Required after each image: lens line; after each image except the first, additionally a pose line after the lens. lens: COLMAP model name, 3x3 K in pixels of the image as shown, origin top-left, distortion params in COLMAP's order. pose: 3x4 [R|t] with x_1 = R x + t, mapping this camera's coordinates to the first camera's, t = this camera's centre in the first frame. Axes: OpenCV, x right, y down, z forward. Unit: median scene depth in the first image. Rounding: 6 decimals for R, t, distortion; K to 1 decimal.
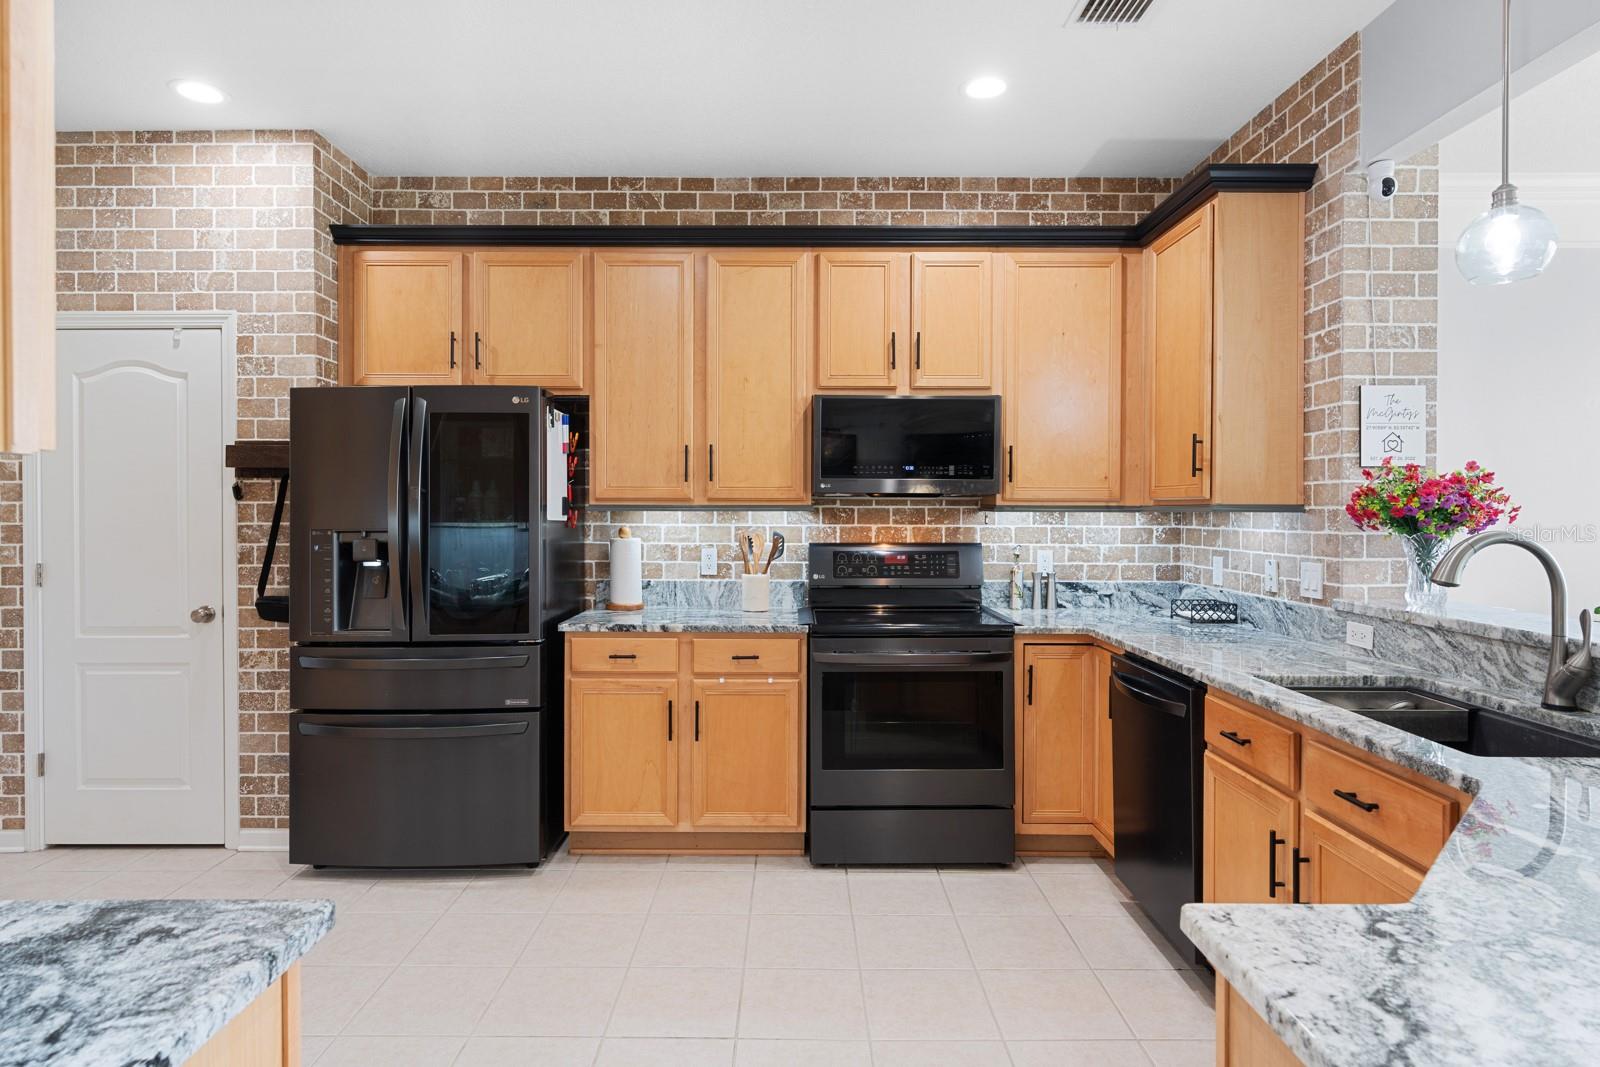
lens RADIAL K [[866.2, 0, 796.5], [0, 866.2, 513.5], [0, 0, 1]] dist [-0.001376, 0.000032]
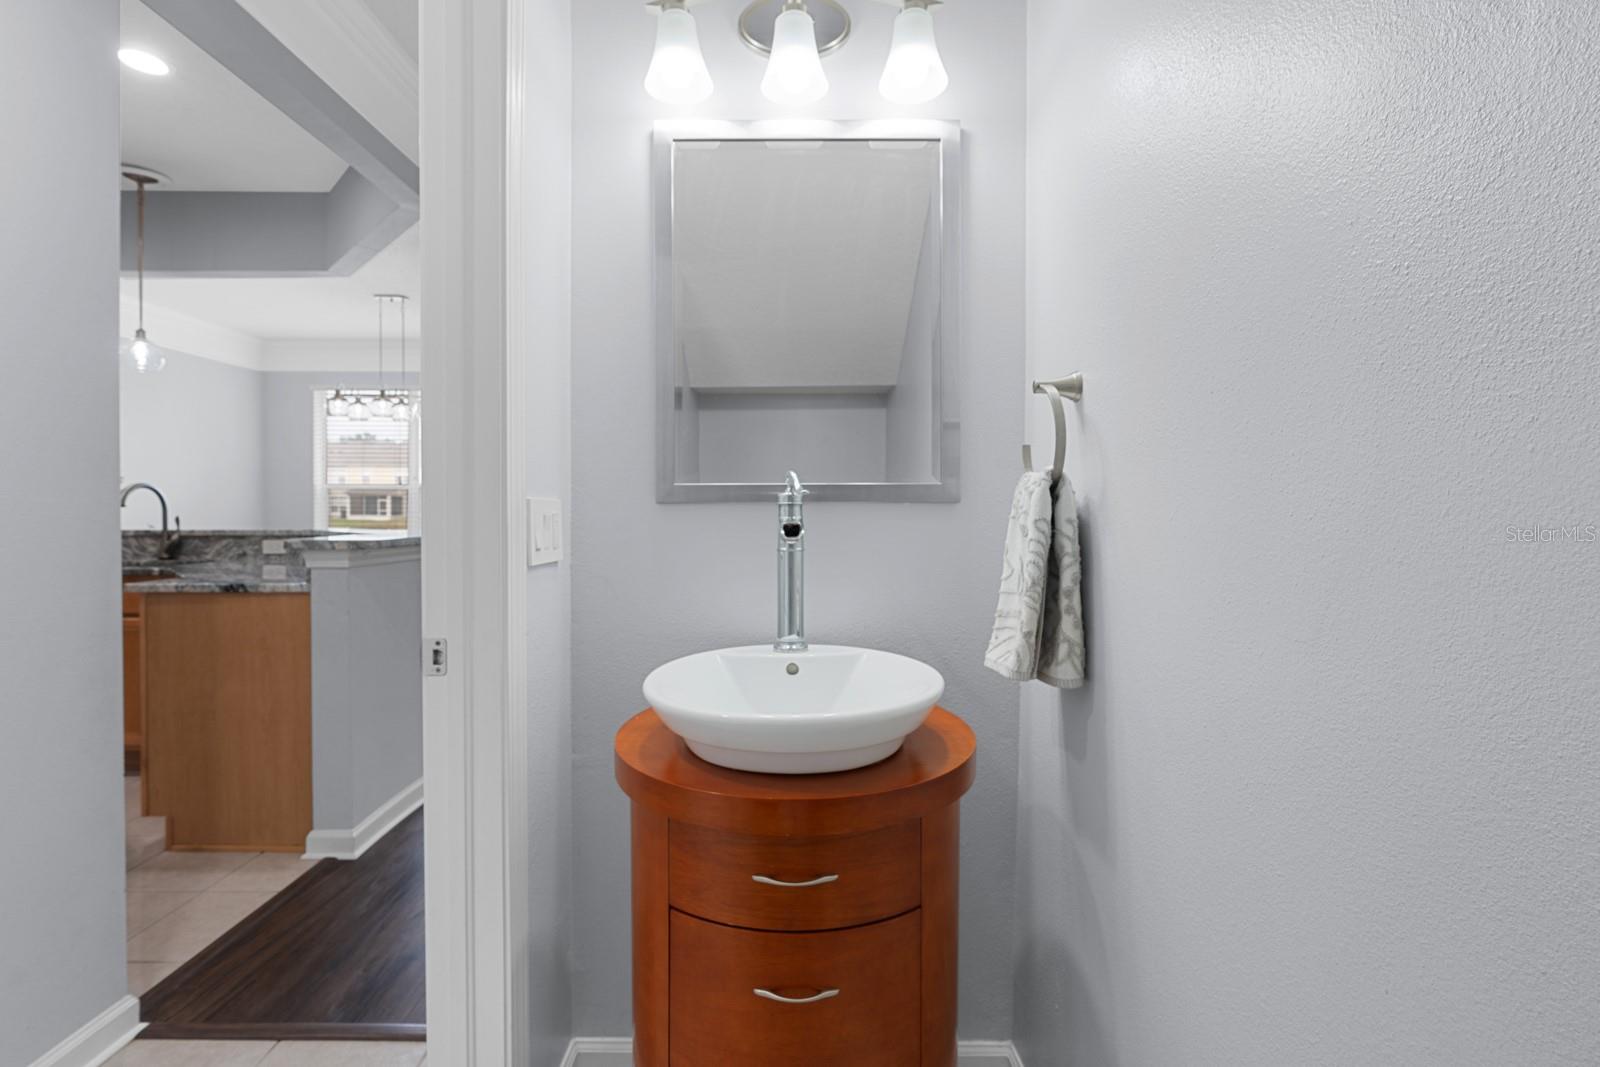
lens RADIAL K [[724.5, 0, 788.4], [0, 724.5, 512.8], [0, 0, 1]] dist [-0.001652, 0.000133]
pose [[0.005377, -0.006980, 0.999961, -0.629366], [0.007069, 0.999951, 0.006942, 0.057276], [-0.999961, 0.007031, 0.005426, -0.410305]]
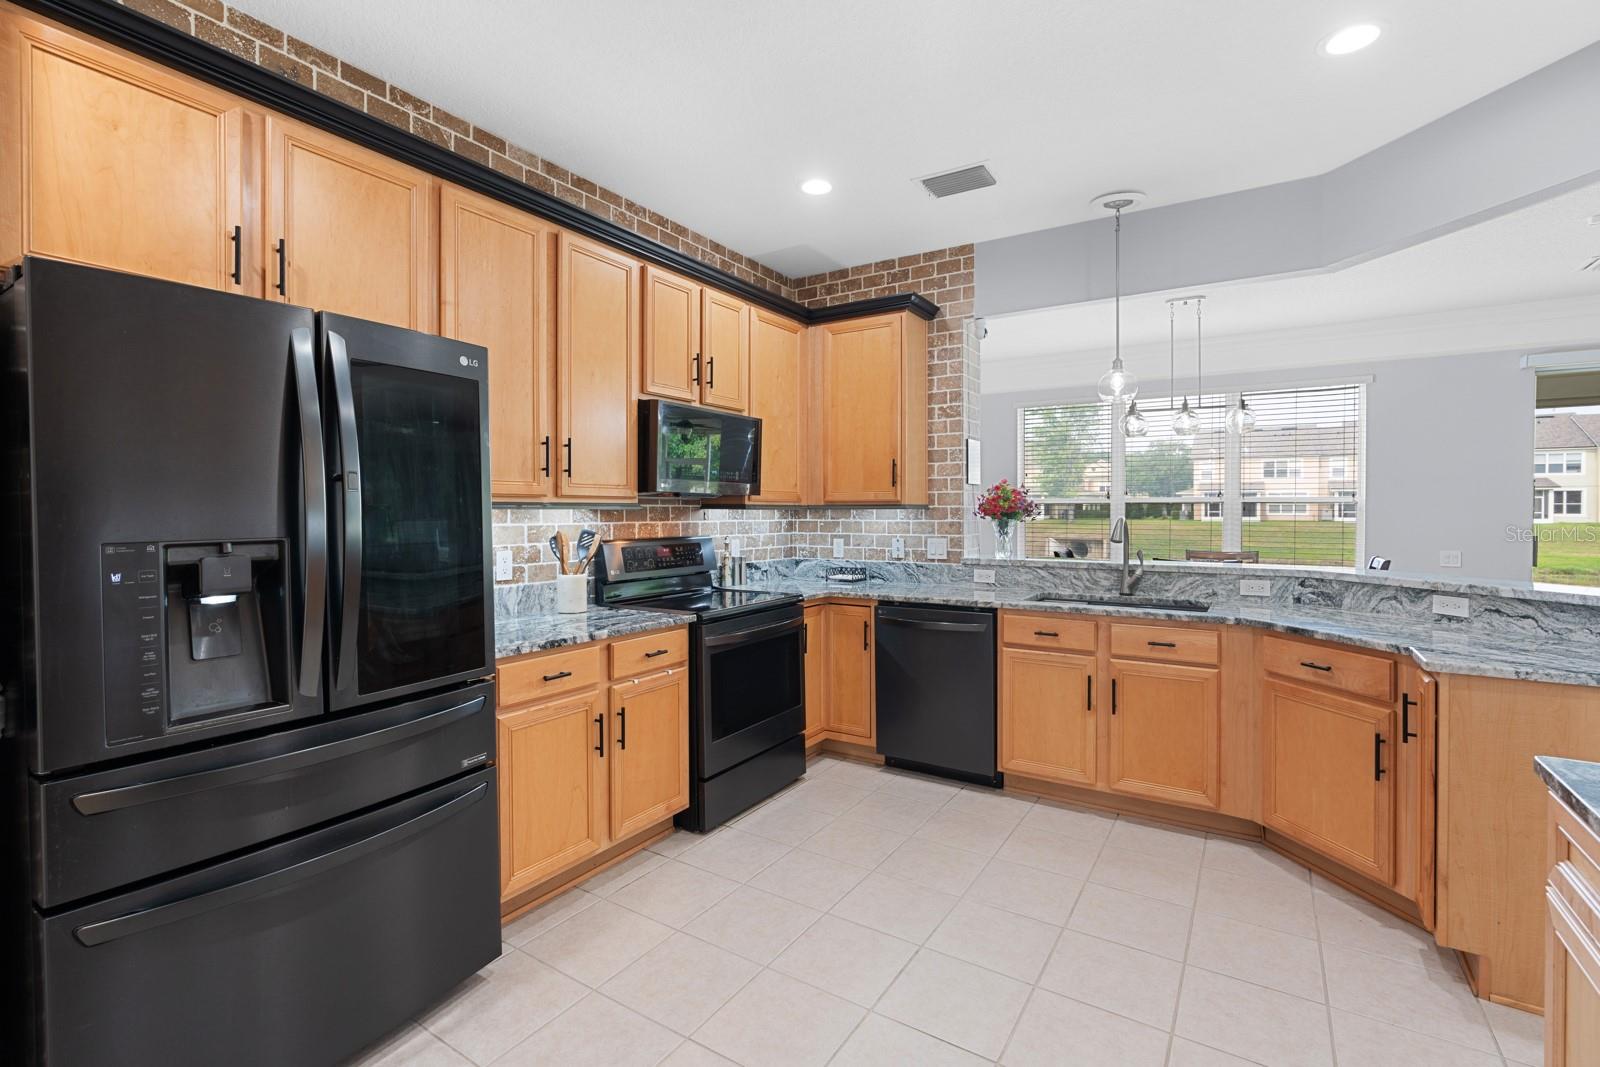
lens RADIAL K [[724.5, 0, 788.4], [0, 724.5, 512.8], [0, 0, 1]] dist [-0.001652, 0.000133]
pose [[0.545987, -0.004615, 0.837781, -0.698106], [0.005927, 0.999981, 0.001645, 0.001543], [-0.837773, 0.004067, 0.546004, 0.417665]]
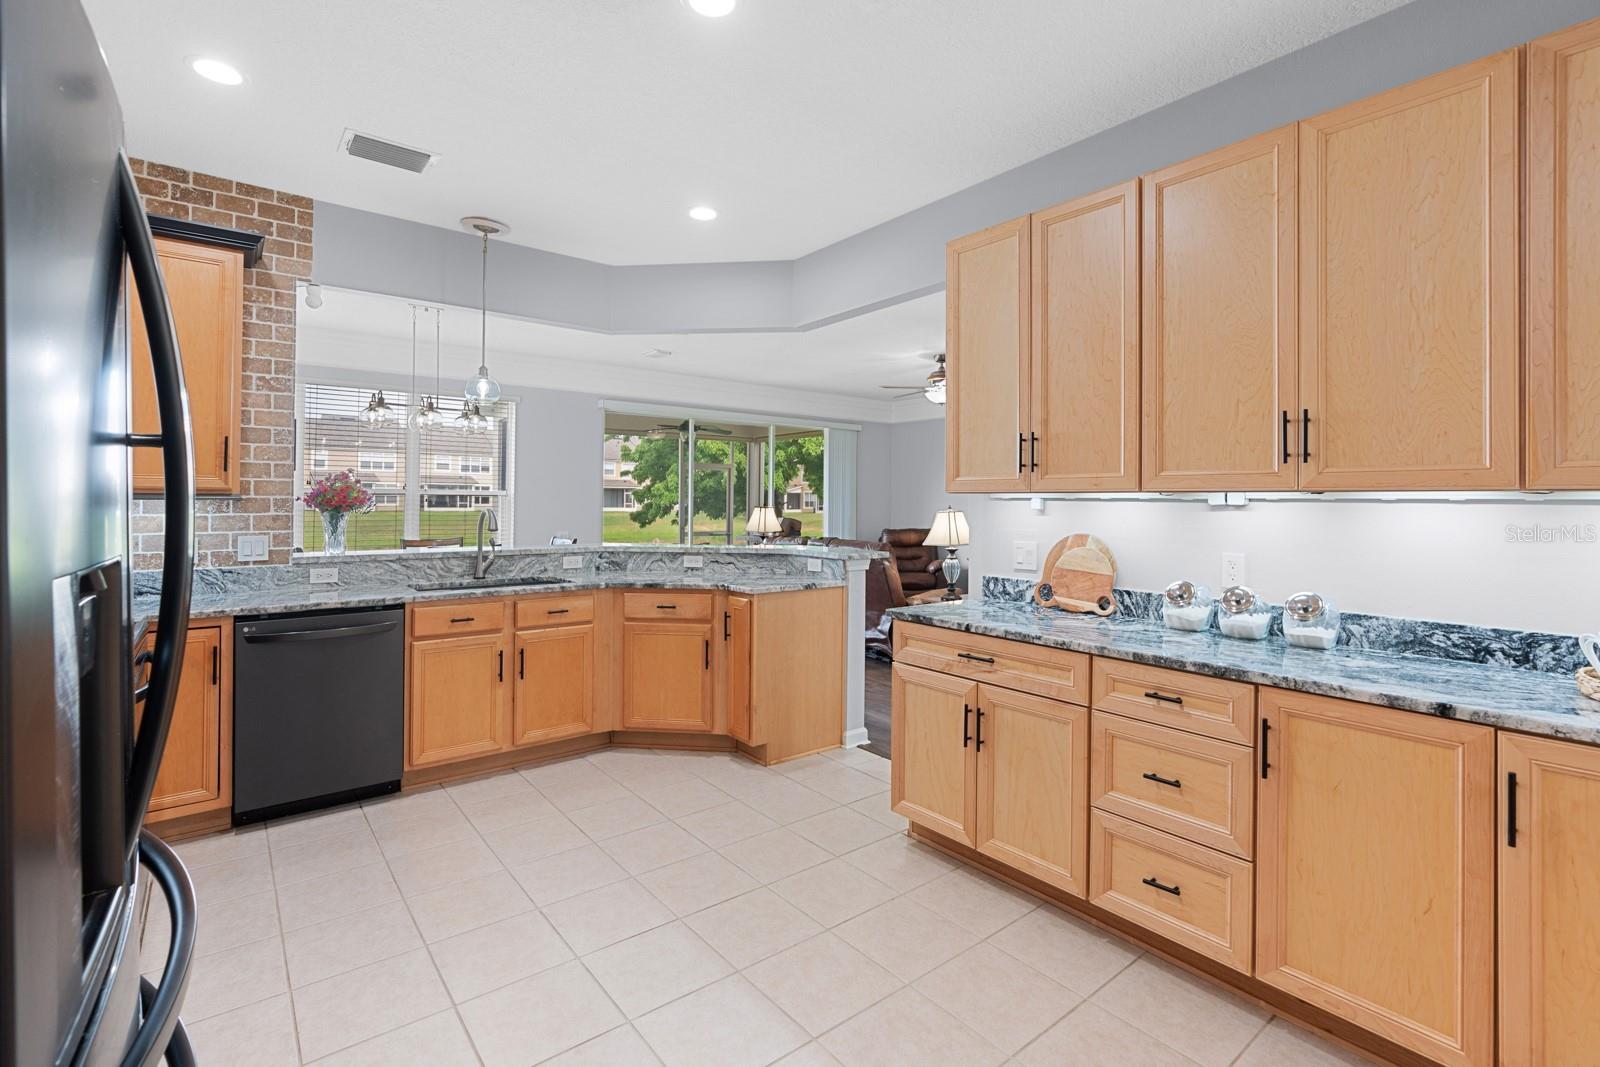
lens RADIAL K [[749.9, 0, 802.3], [0, 749.9, 489.2], [0, 0, 1]] dist [-0.002138, -0.000294]
pose [[-0.625690, 0.008920, 0.780021, -0.827274], [-0.001880, 0.999914, -0.012943, -0.004470], [-0.780069, -0.009565, -0.625620, 0.965121]]
